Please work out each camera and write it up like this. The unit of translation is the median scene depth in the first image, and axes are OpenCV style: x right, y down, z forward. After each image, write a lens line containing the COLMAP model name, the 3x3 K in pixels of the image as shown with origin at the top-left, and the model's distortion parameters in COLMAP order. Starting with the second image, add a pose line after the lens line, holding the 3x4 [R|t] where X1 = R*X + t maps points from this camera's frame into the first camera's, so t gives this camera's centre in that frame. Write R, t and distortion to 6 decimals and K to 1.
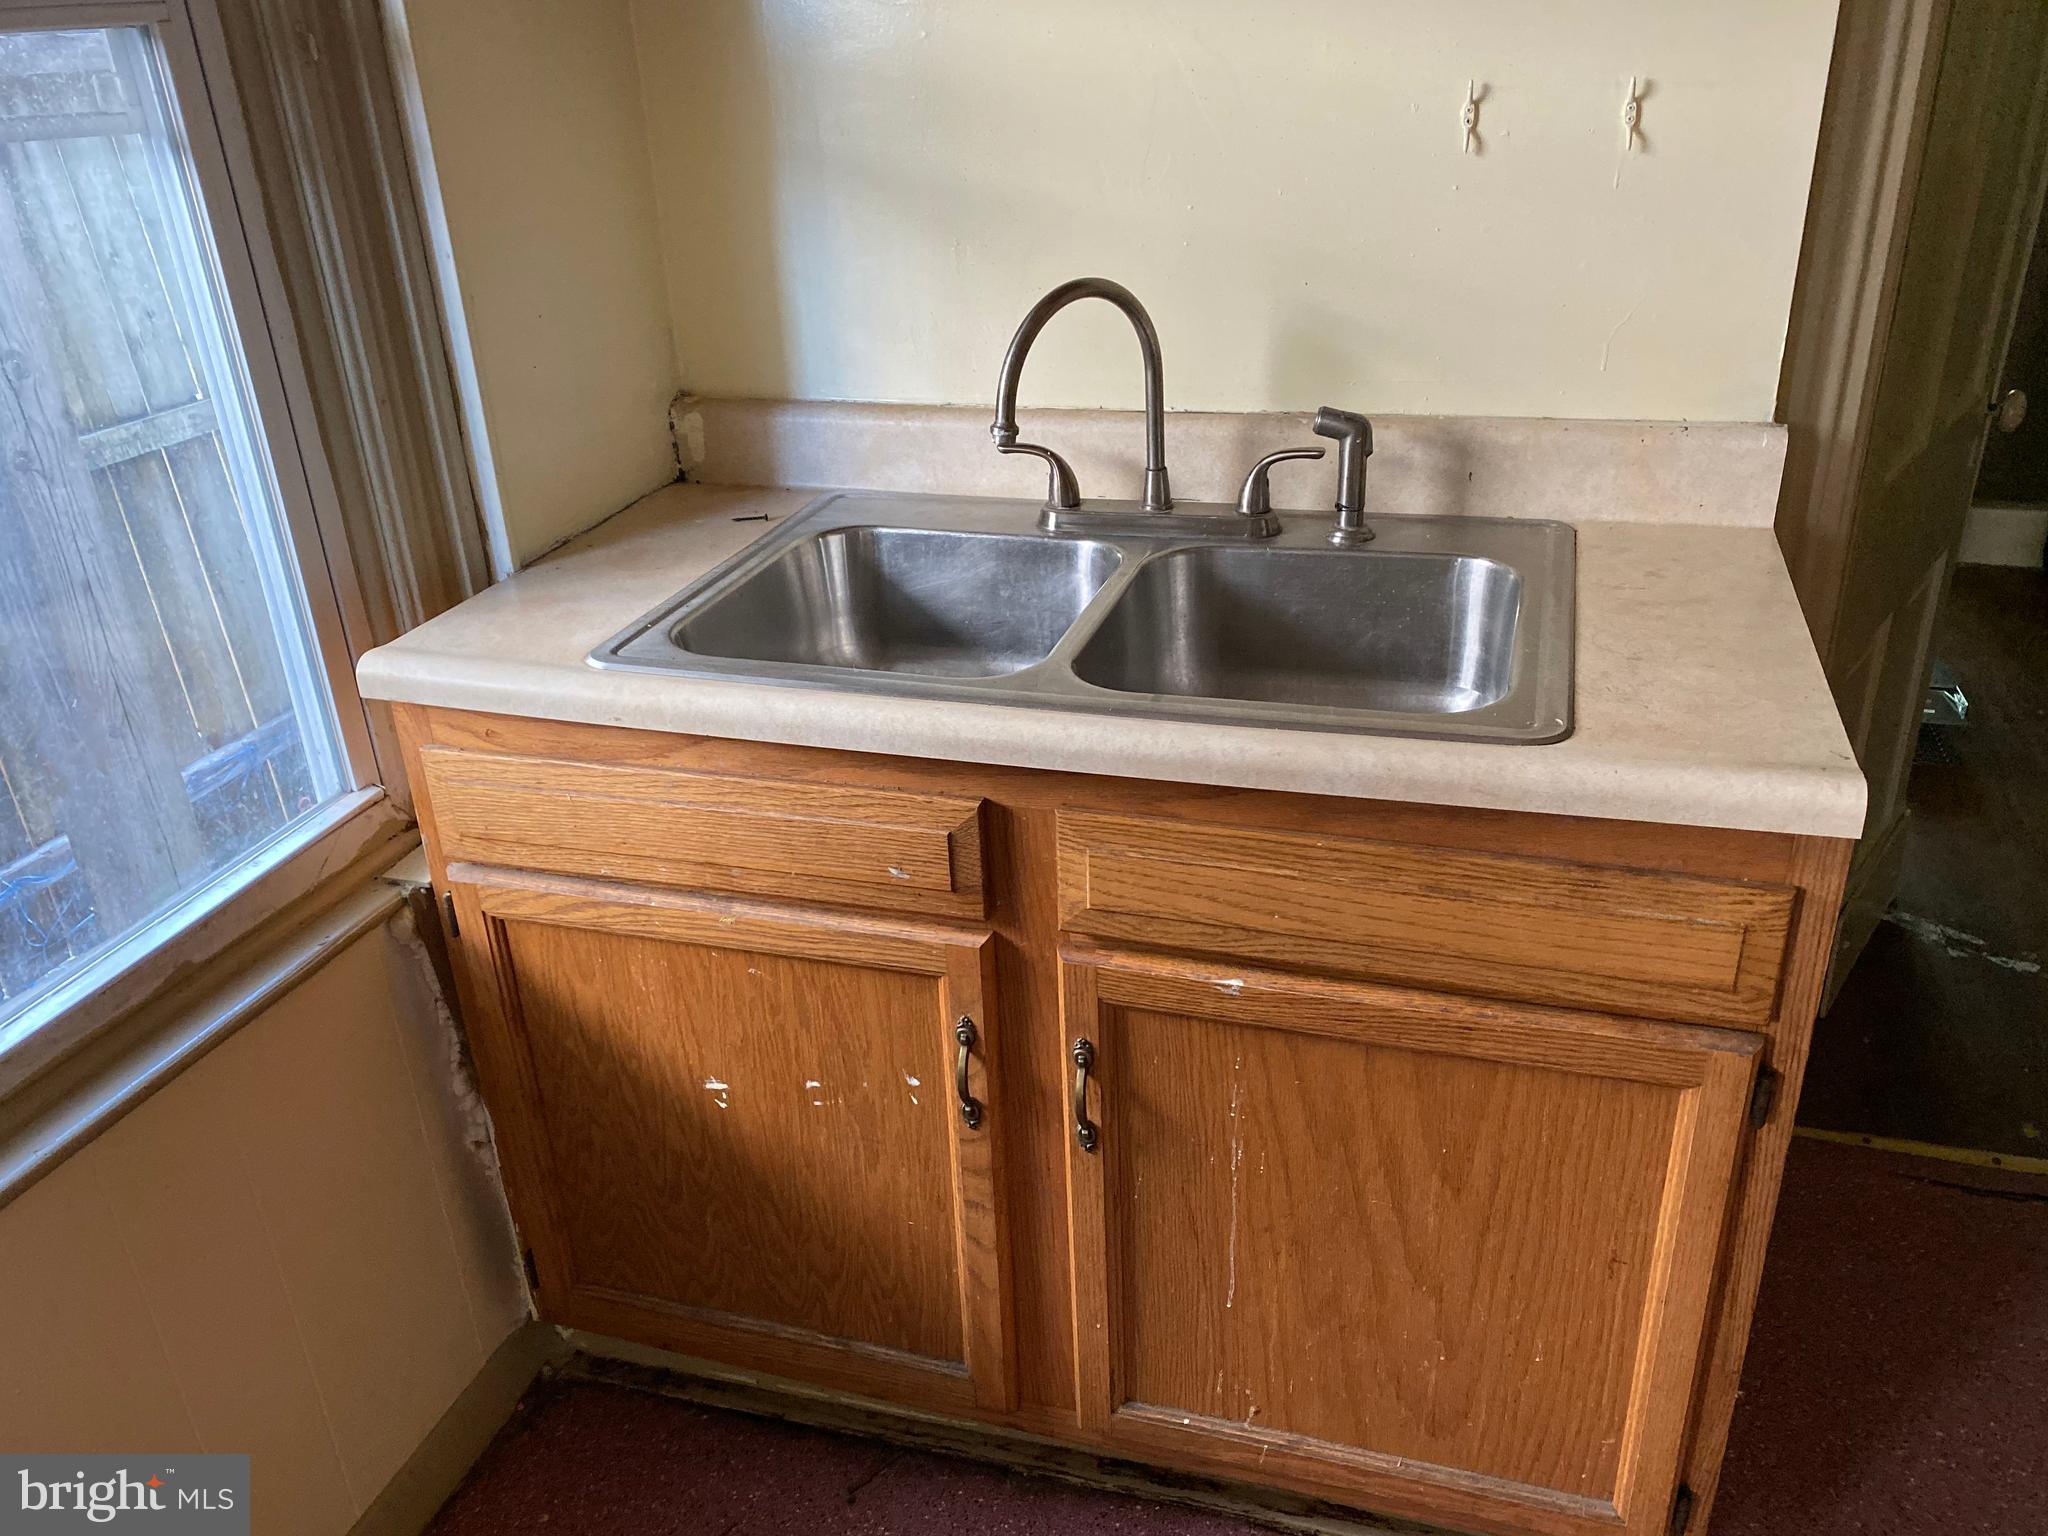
lens RADIAL K [[1559.5, 0, 1027.7], [0, 1559.5, 757.4], [0, 0, 1]] dist [0.018909, -0.007387]
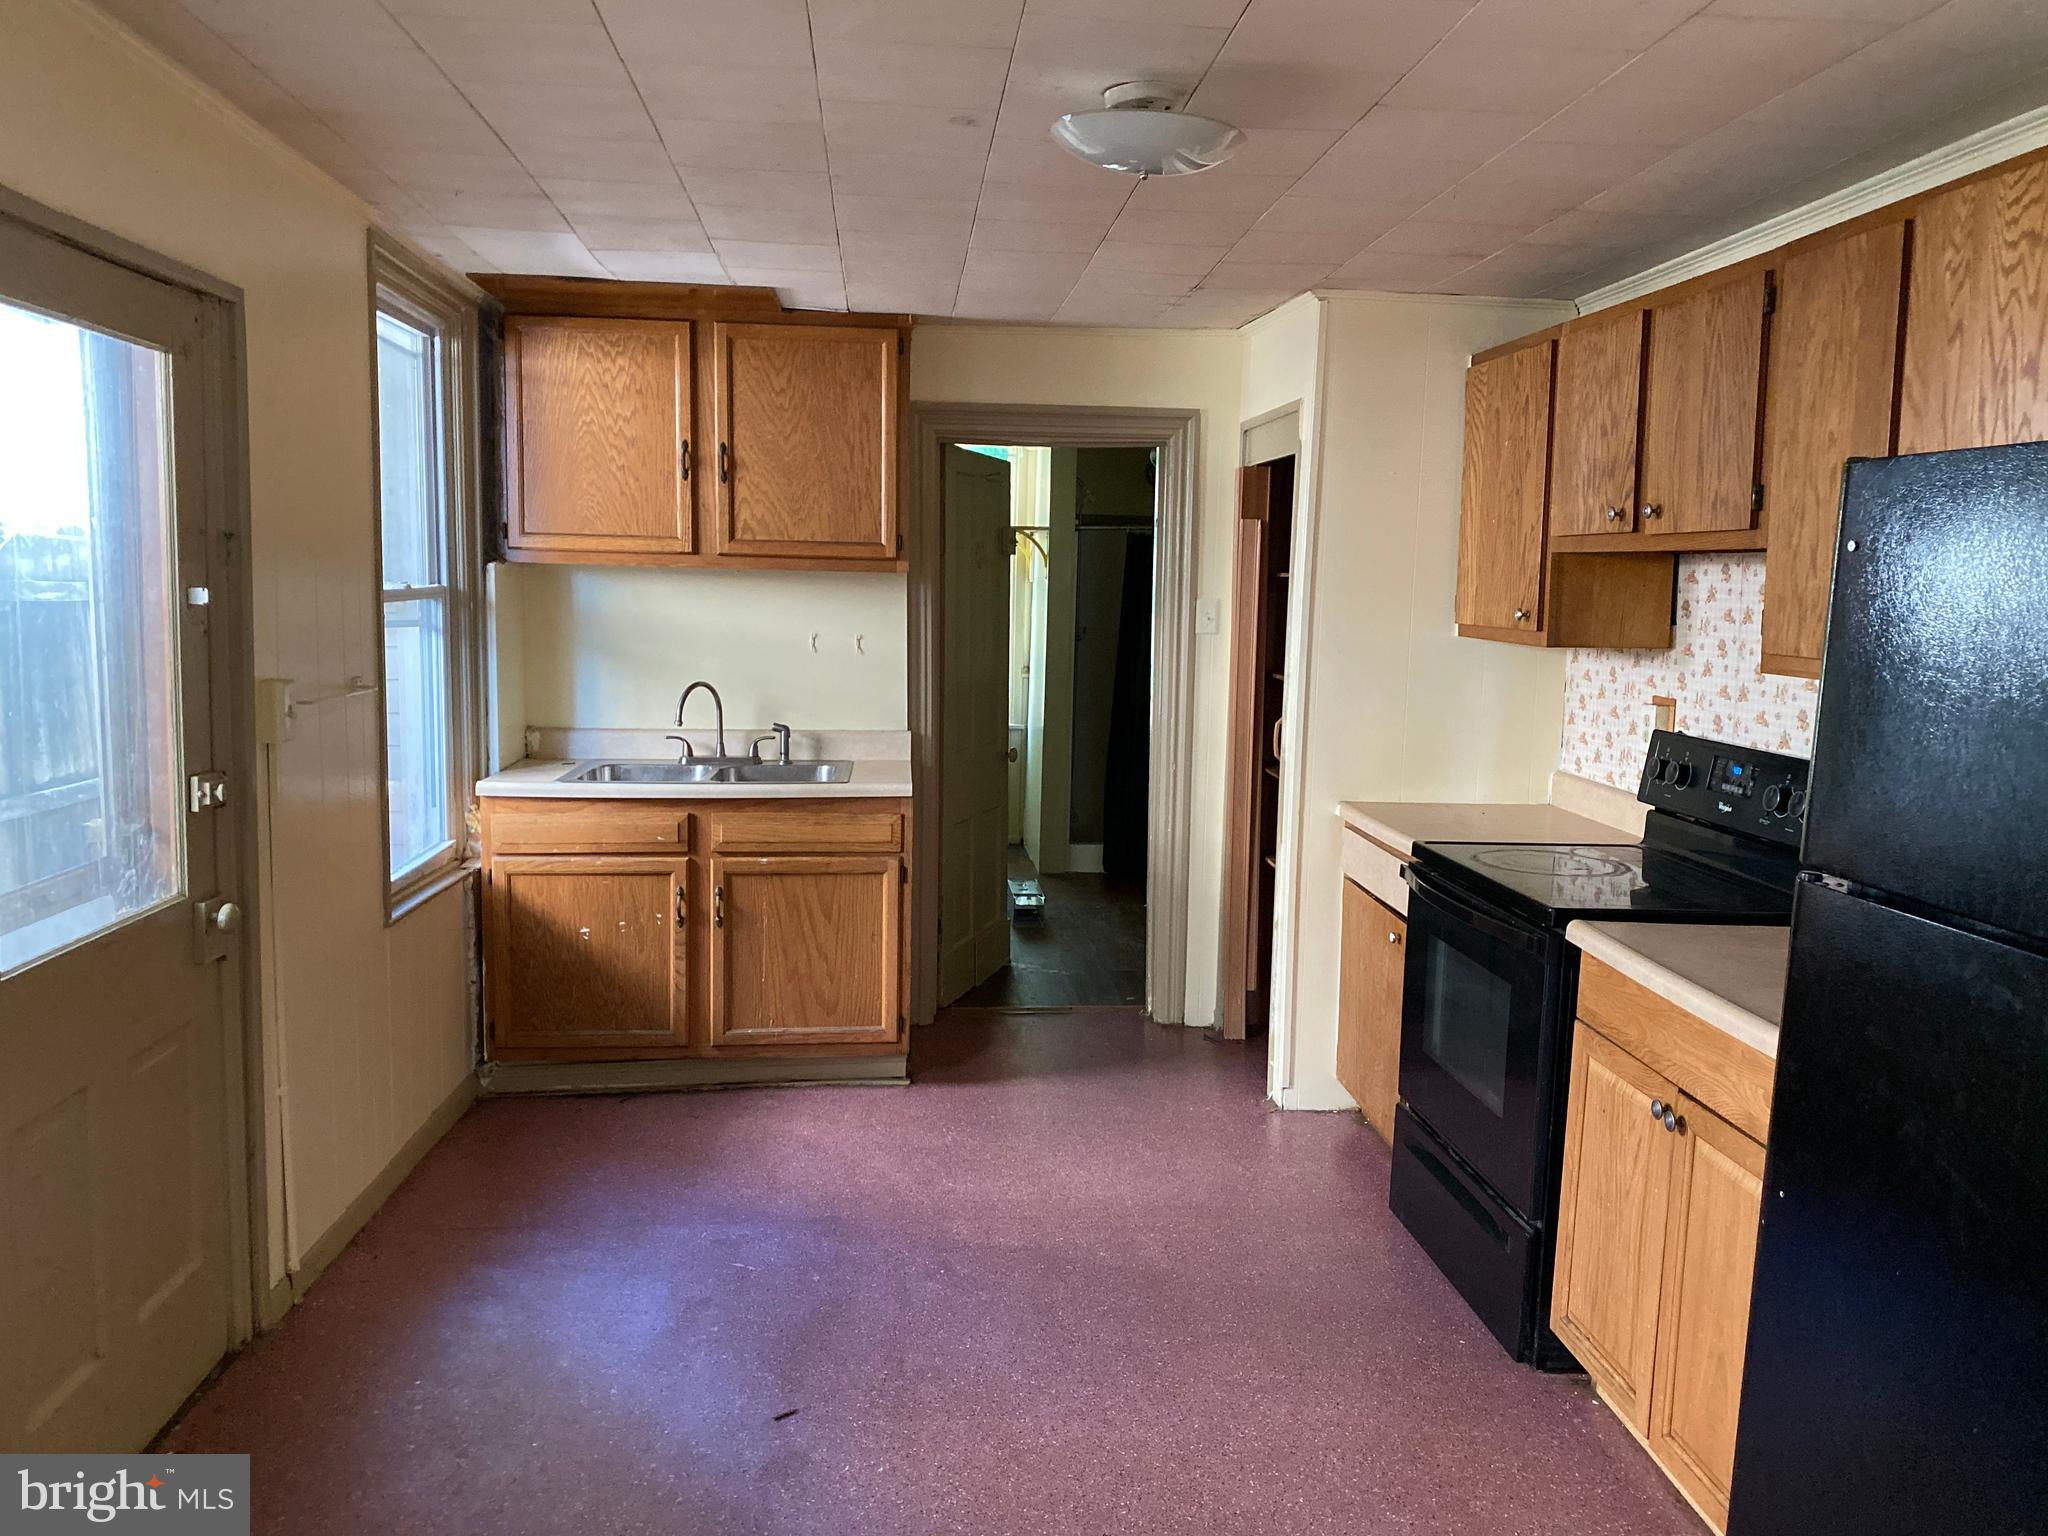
lens RADIAL K [[1559.5, 0, 1027.7], [0, 1559.5, 757.4], [0, 0, 1]] dist [0.018909, -0.007387]
pose [[0.924593, 0.021331, 0.380359, -0.596453], [0.107236, 0.943485, -0.313586, 0.984067], [-0.365552, 0.330727, 0.870052, -2.127407]]
